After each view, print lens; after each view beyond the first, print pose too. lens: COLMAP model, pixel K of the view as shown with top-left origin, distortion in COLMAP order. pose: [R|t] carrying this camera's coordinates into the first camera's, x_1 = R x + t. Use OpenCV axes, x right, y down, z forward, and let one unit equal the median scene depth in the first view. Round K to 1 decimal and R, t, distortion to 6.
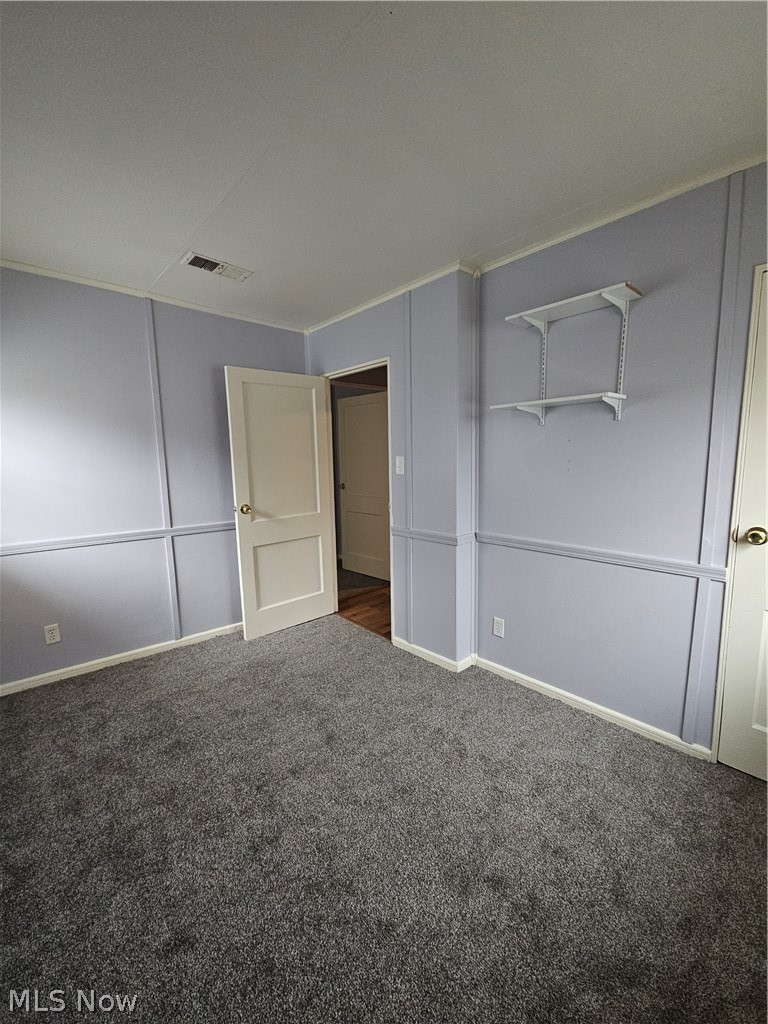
lens RADIAL K [[414.8, 0, 384.0], [0, 414.8, 512.0], [0, 0, 1]] dist [-0.000061, -0.000204]
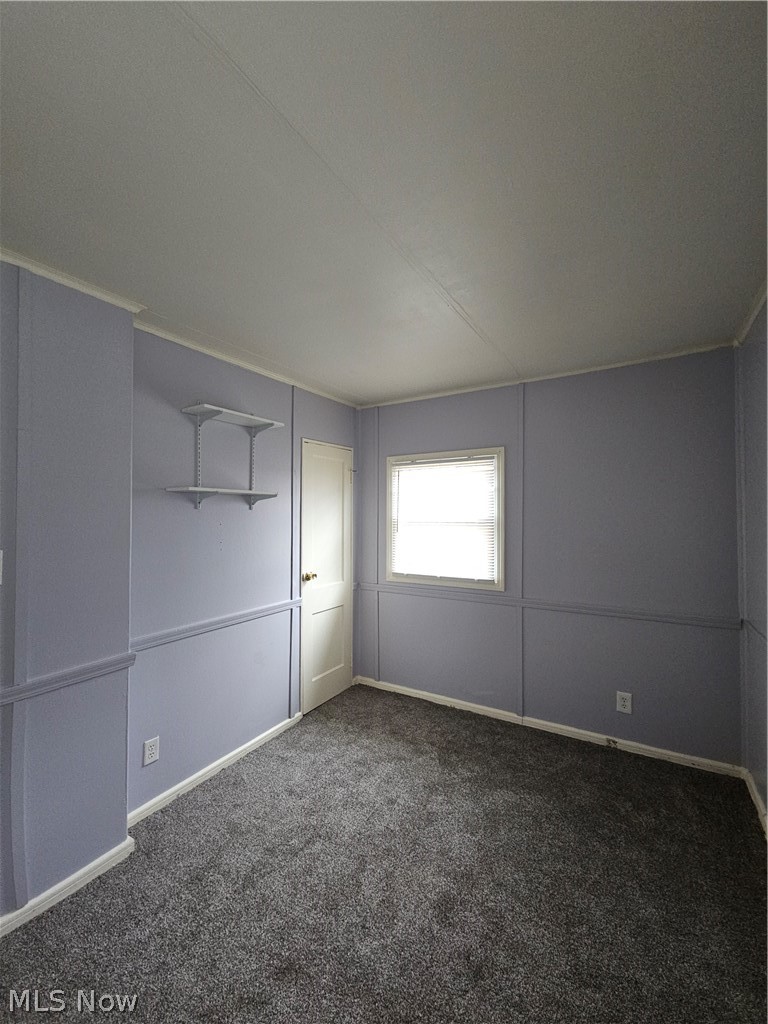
lens RADIAL K [[420.4, 0, 384.0], [0, 420.4, 512.0], [0, 0, 1]] dist [-0.001193, -0.000478]
pose [[-0.271848, 0.014796, 0.962227, -0.959510], [0.132994, 0.990865, 0.022337, -0.212078], [-0.953106, 0.134042, -0.271332, 1.076936]]
